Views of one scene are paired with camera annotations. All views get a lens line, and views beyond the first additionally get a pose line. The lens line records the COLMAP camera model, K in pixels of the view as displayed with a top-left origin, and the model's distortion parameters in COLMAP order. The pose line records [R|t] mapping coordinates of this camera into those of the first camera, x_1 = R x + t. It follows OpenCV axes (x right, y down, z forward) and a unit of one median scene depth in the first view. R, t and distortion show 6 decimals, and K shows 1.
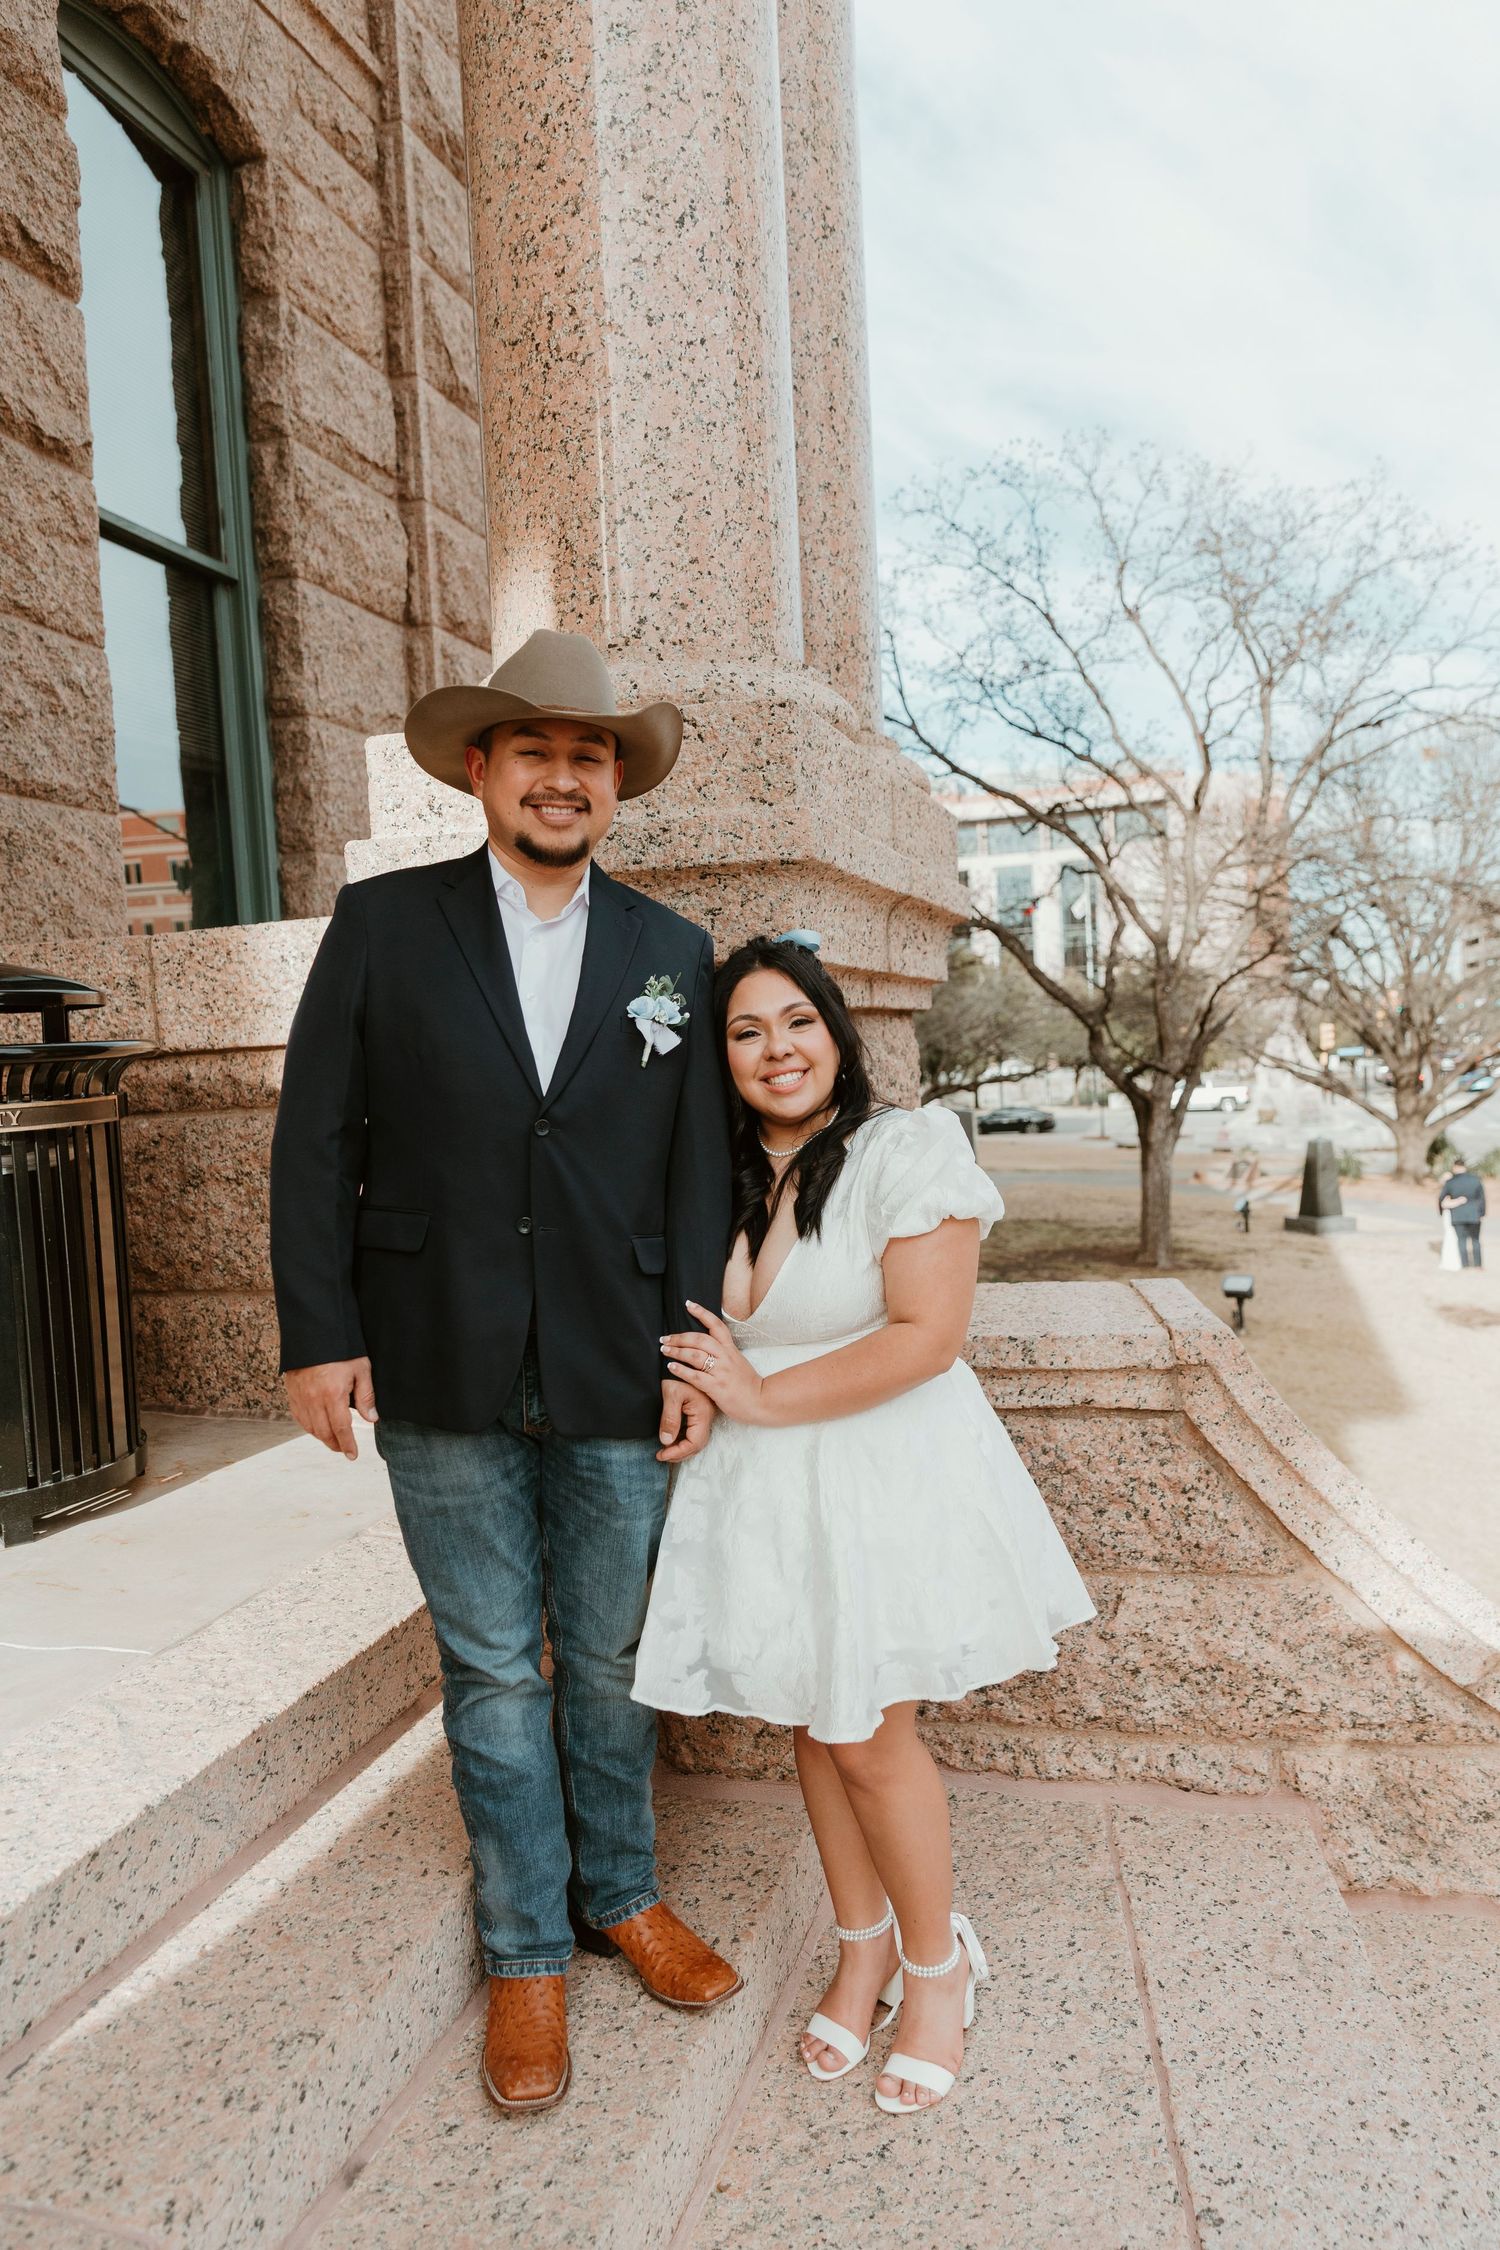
lens RADIAL K [[1494.6, 0, 743.2], [0, 1494.6, 1135.2], [0, 0, 1]] dist [0.007228, -0.001700]
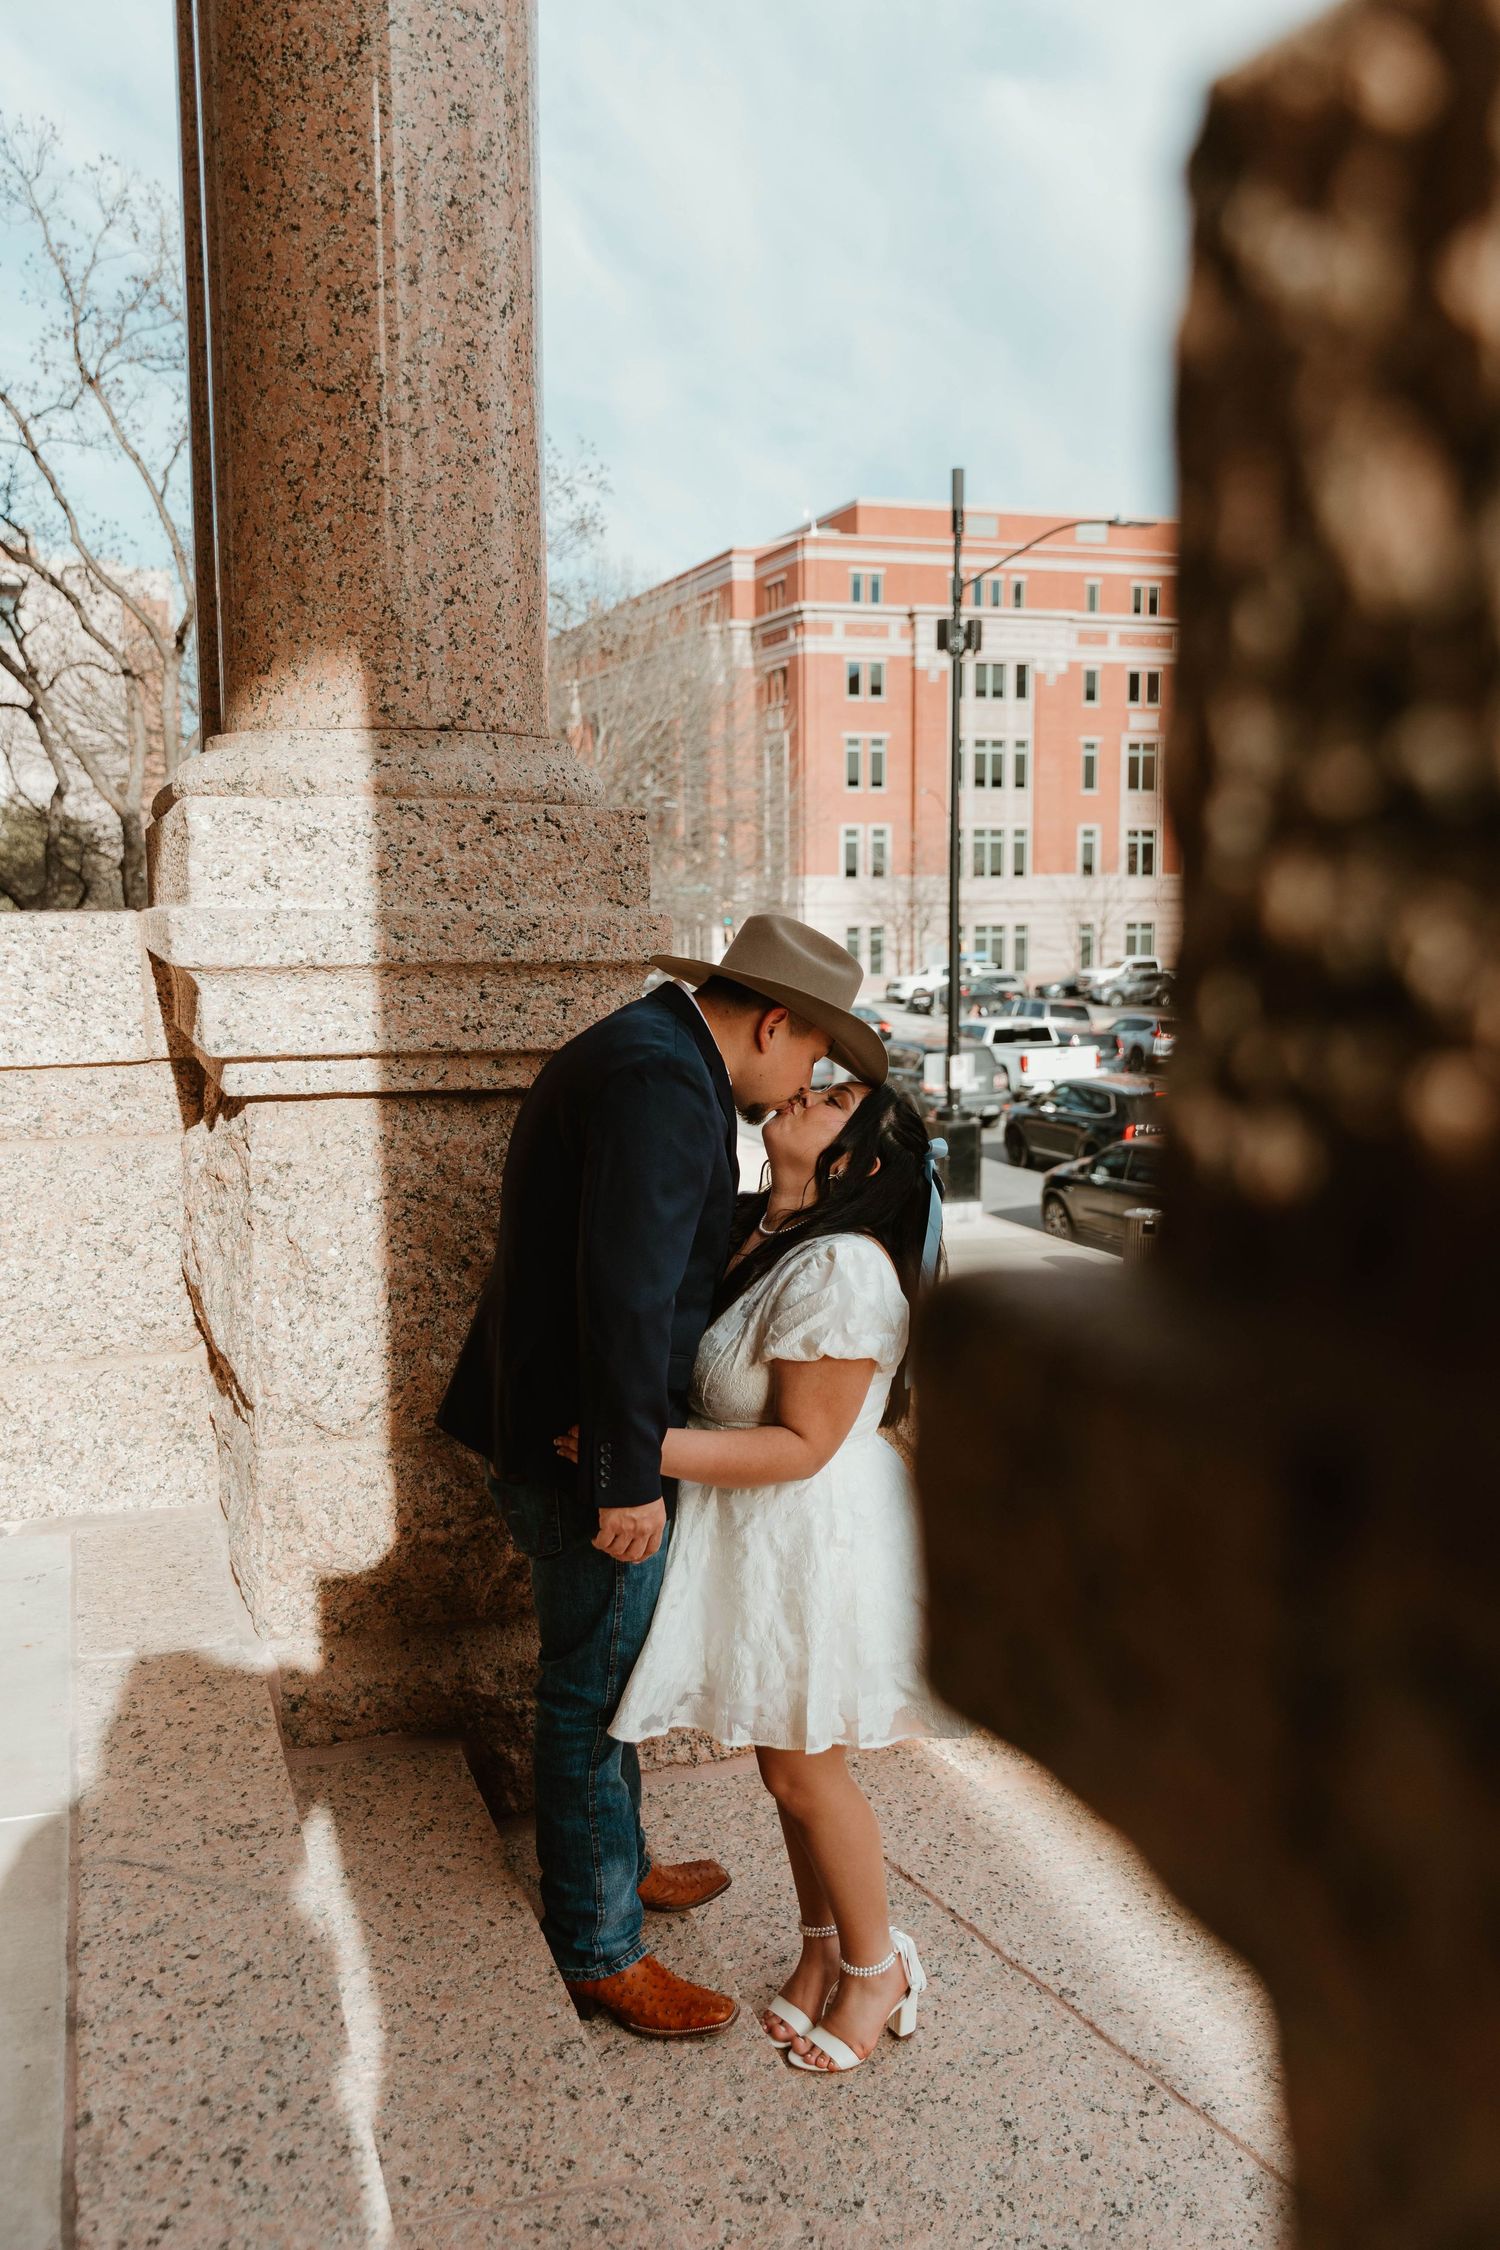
lens RADIAL K [[1951.8, 0, 752.4], [0, 1951.8, 1139.9], [0, 0, 1]] dist [-0.004197, 0.012934]
pose [[0.806192, -0.032989, 0.590734, -0.643113], [0.002730, 0.998641, 0.052042, -0.108901], [-0.591648, -0.040344, 0.805187, -0.167933]]
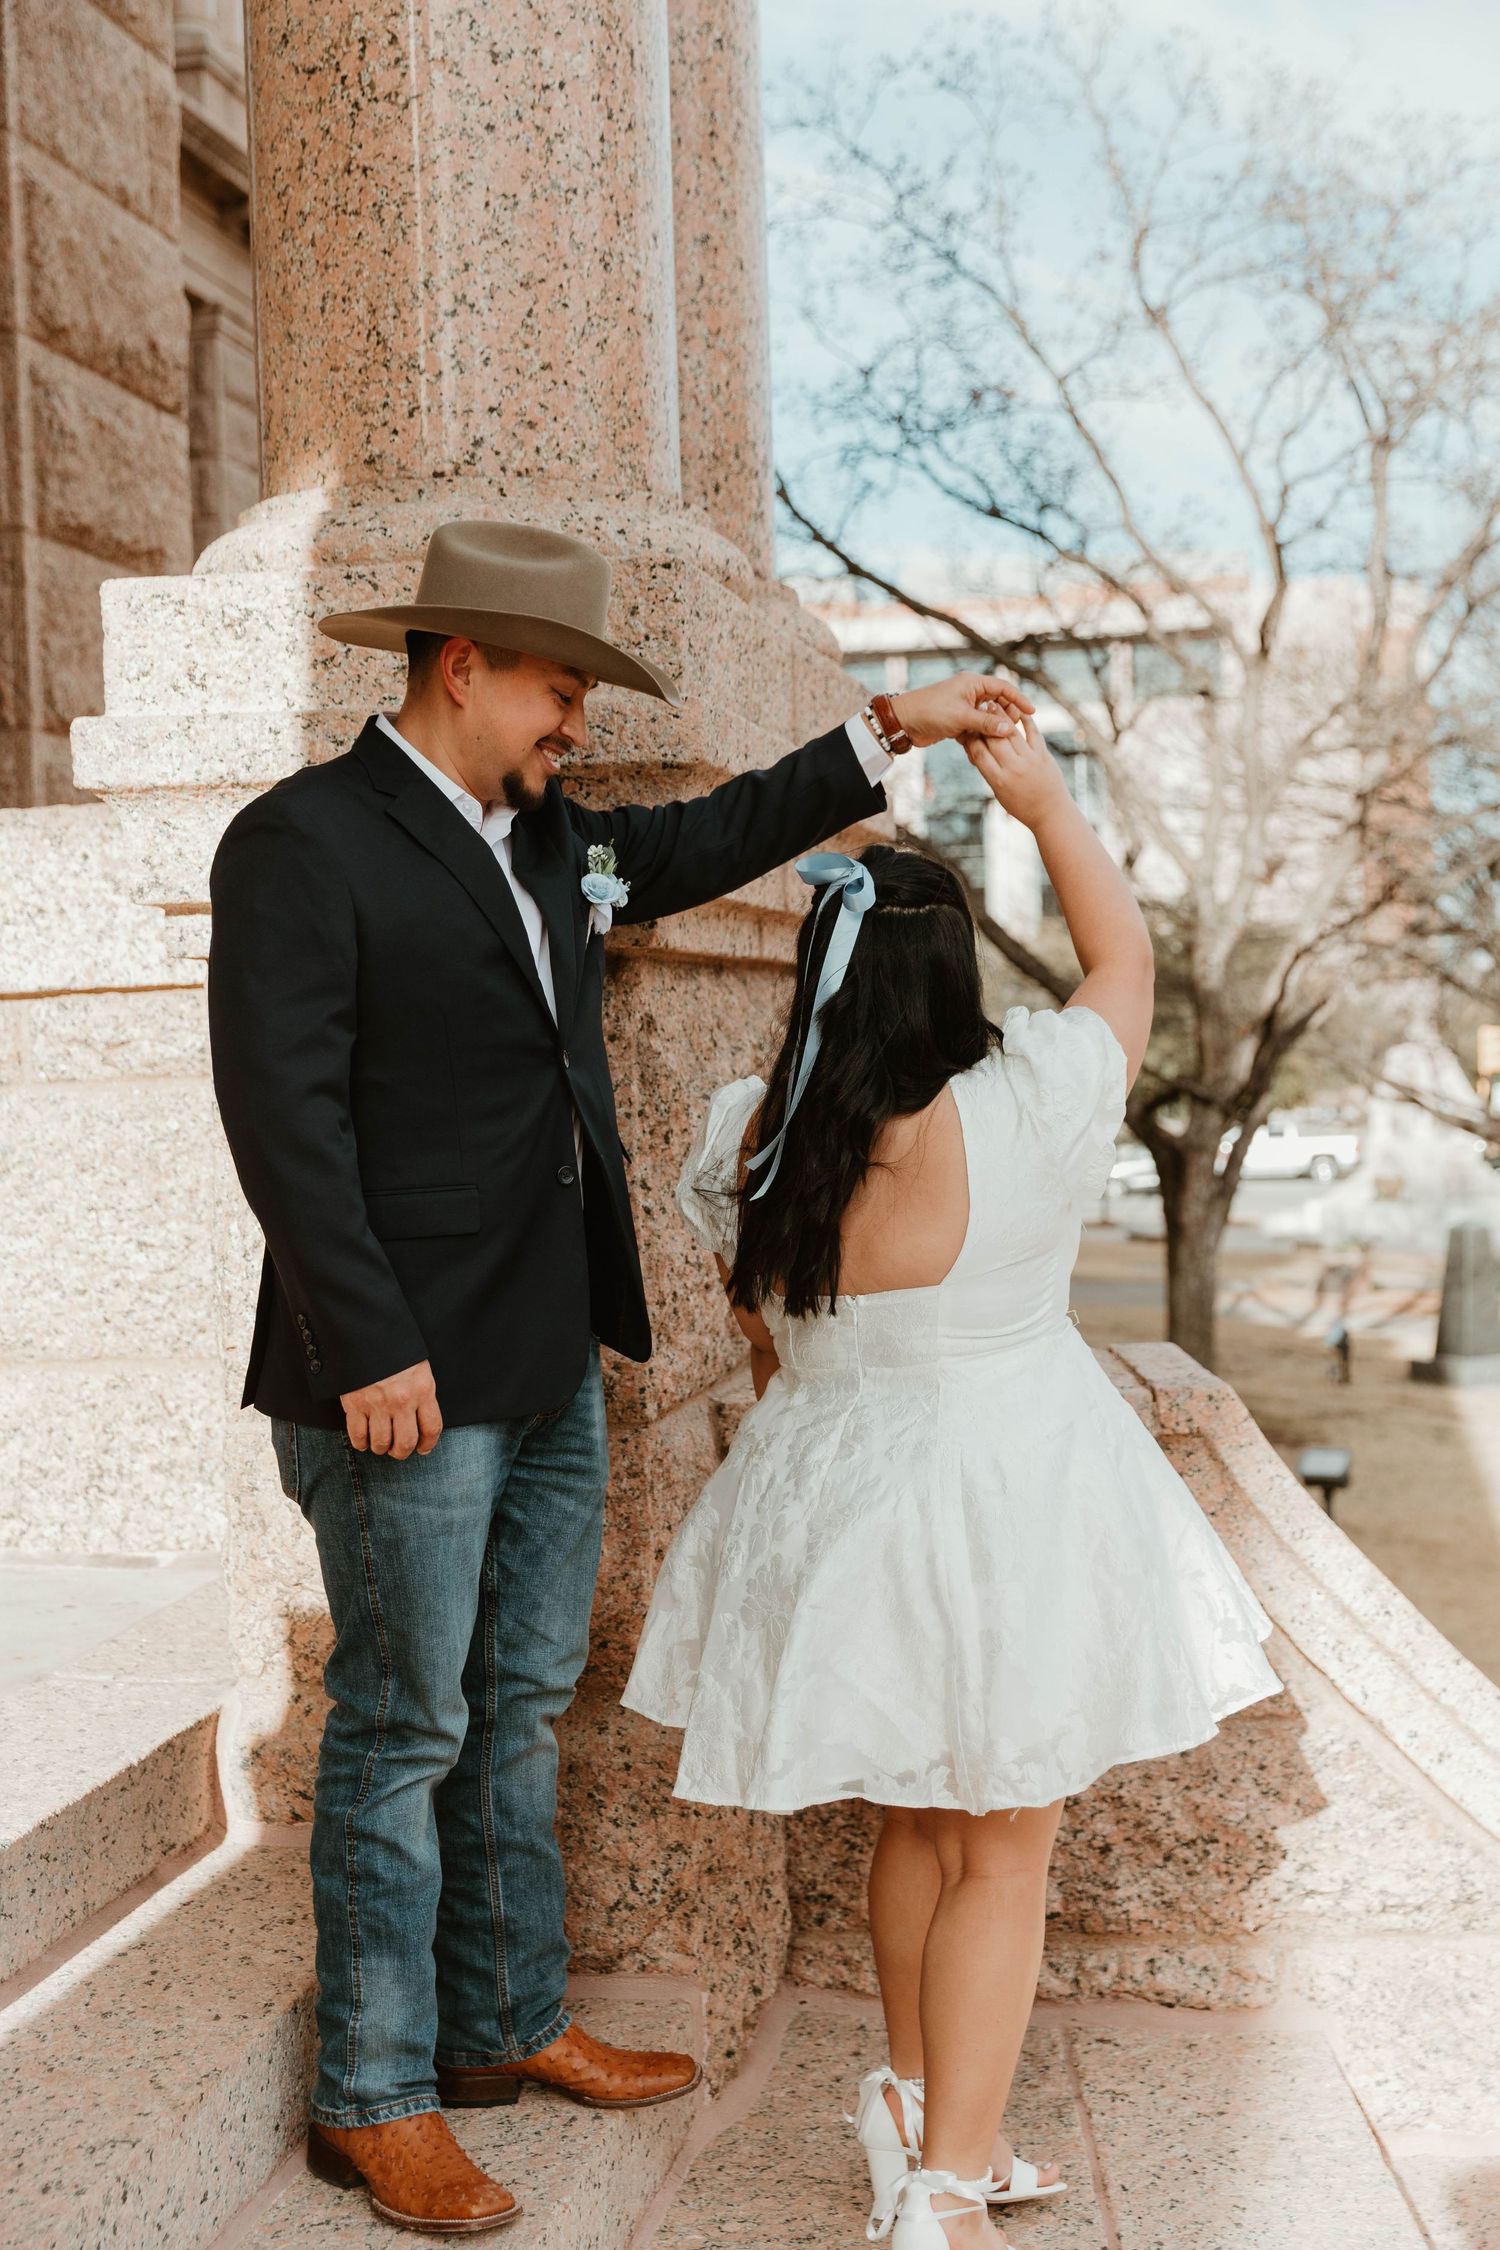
lens RADIAL K [[2748.6, 0, 736.5], [0, 2748.6, 1144.3], [0, 0, 1]] dist [-0.005740, 0.000000]
pose [[0.994709, 0.014191, 0.101746, -0.067811], [-0.011496, 0.999569, -0.027020, 0.046005], [-0.102085, 0.025708, 0.994443, -0.365388]]
